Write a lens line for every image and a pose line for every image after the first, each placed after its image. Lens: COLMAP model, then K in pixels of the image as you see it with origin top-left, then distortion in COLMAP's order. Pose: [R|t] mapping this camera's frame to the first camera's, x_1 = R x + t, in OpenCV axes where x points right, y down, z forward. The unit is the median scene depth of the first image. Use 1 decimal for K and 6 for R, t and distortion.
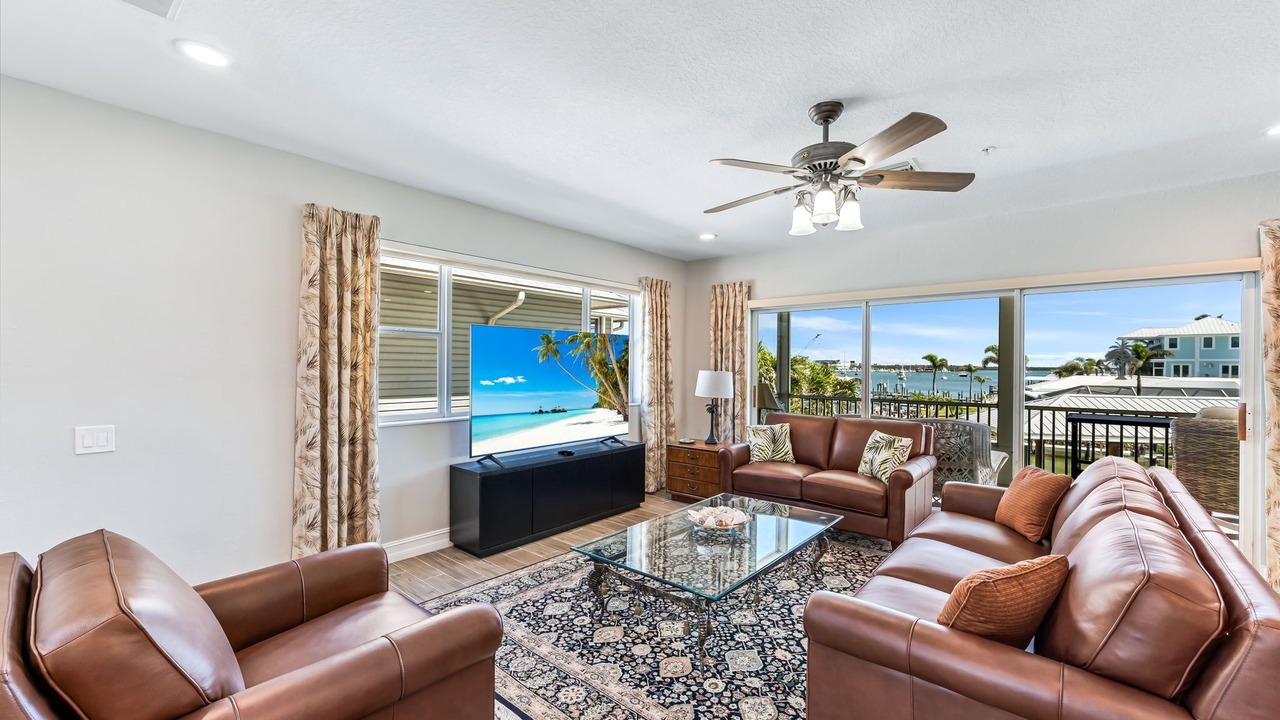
lens RADIAL K [[504.9, 0, 642.0], [0, 504.9, 375.7], [0, 0, 1]] dist [-0.000168, 0.000007]
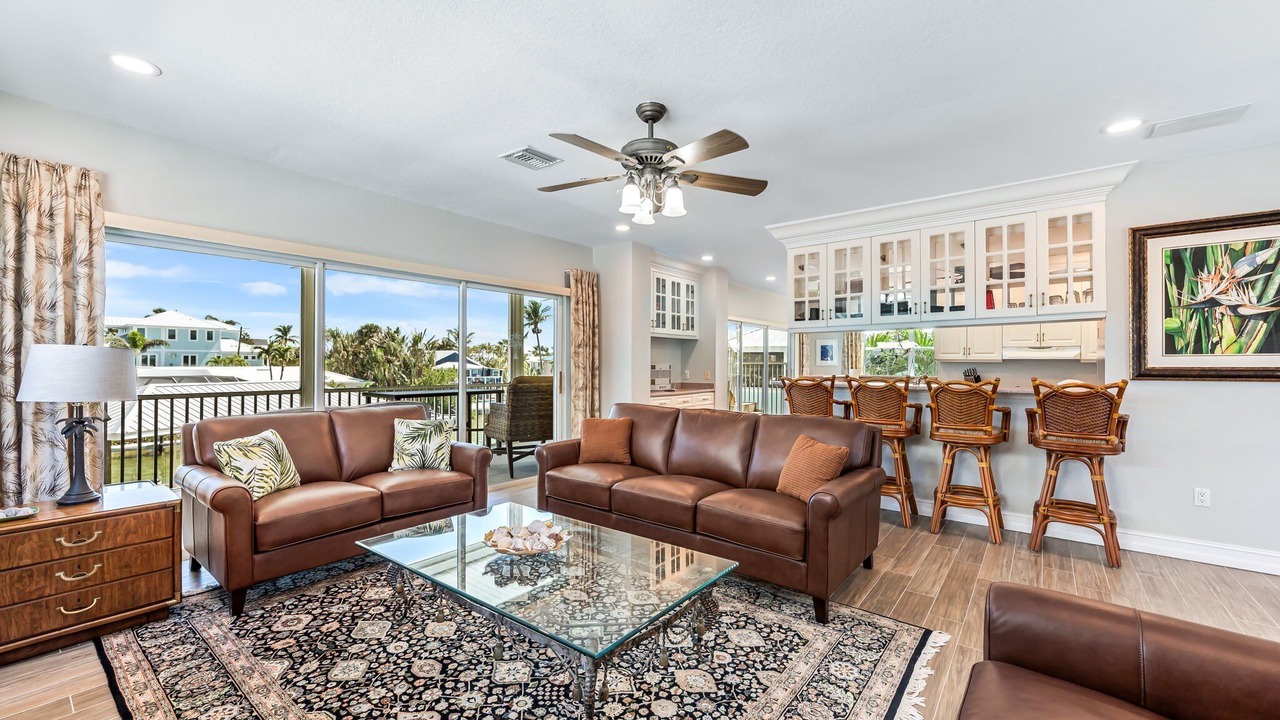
lens RADIAL K [[512.4, 0, 648.3], [0, 512.4, 366.9], [0, 0, 1]] dist [-0.000686, -0.000173]
pose [[-0.052791, -0.014599, 0.998499, -0.586252], [0.013972, 0.999784, 0.015356, 0.016234], [-0.998508, 0.014762, -0.052576, 0.818536]]
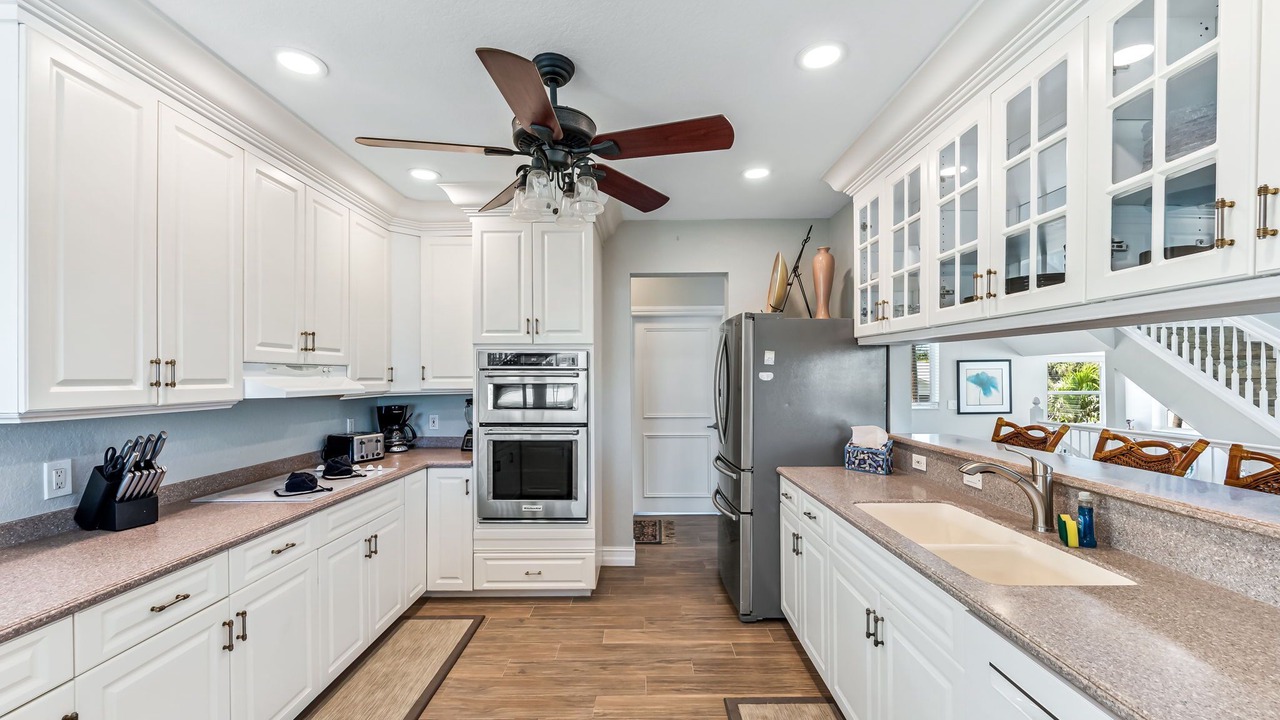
lens RADIAL K [[504.9, 0, 642.0], [0, 504.9, 375.7], [0, 0, 1]] dist [-0.000168, 0.000007]
pose [[-0.761246, -0.003414, -0.648454, 1.474773], [-0.012212, 0.999884, 0.009072, -0.007456], [0.648348, 0.014825, -0.761200, 0.121929]]
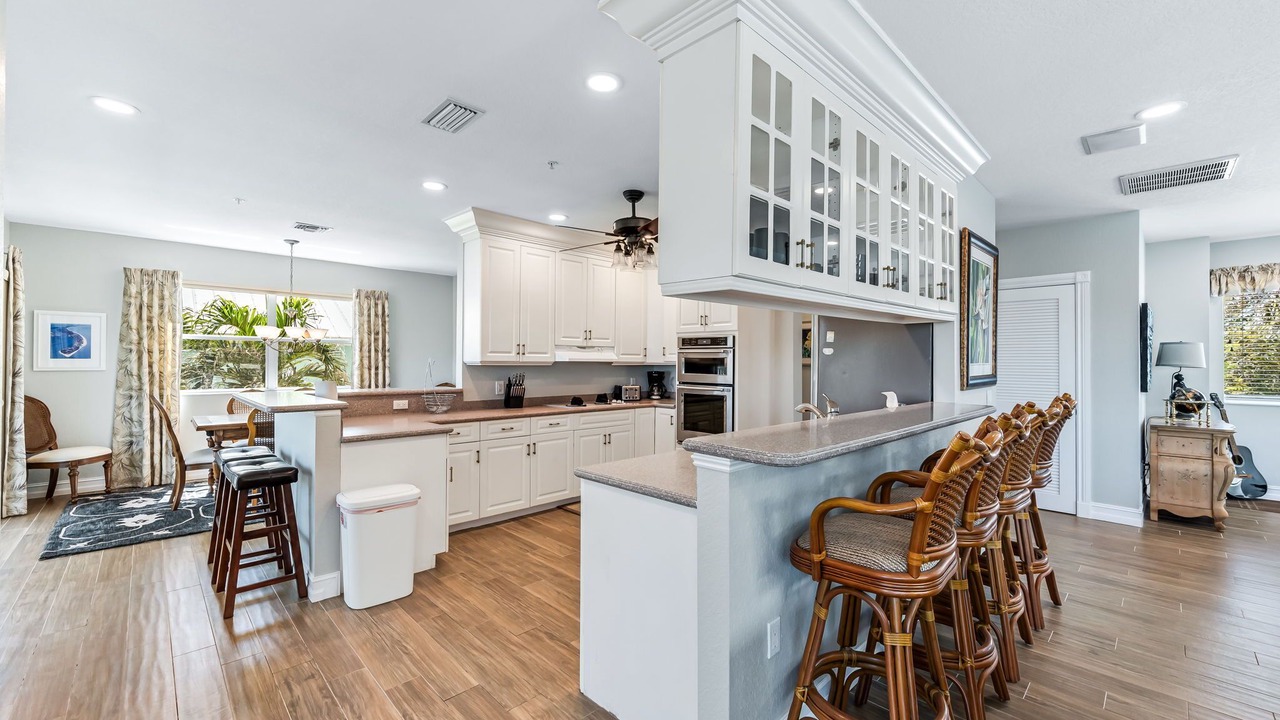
lens RADIAL K [[514.2, 0, 648.4], [0, 514.2, 354.7], [0, 0, 1]] dist [-0.000764, 0.000007]
pose [[-0.996472, -0.009969, 0.083332, 1.023003], [-0.009464, 0.999934, 0.006449, 0.003268], [-0.083391, 0.005637, -0.996501, 0.808252]]
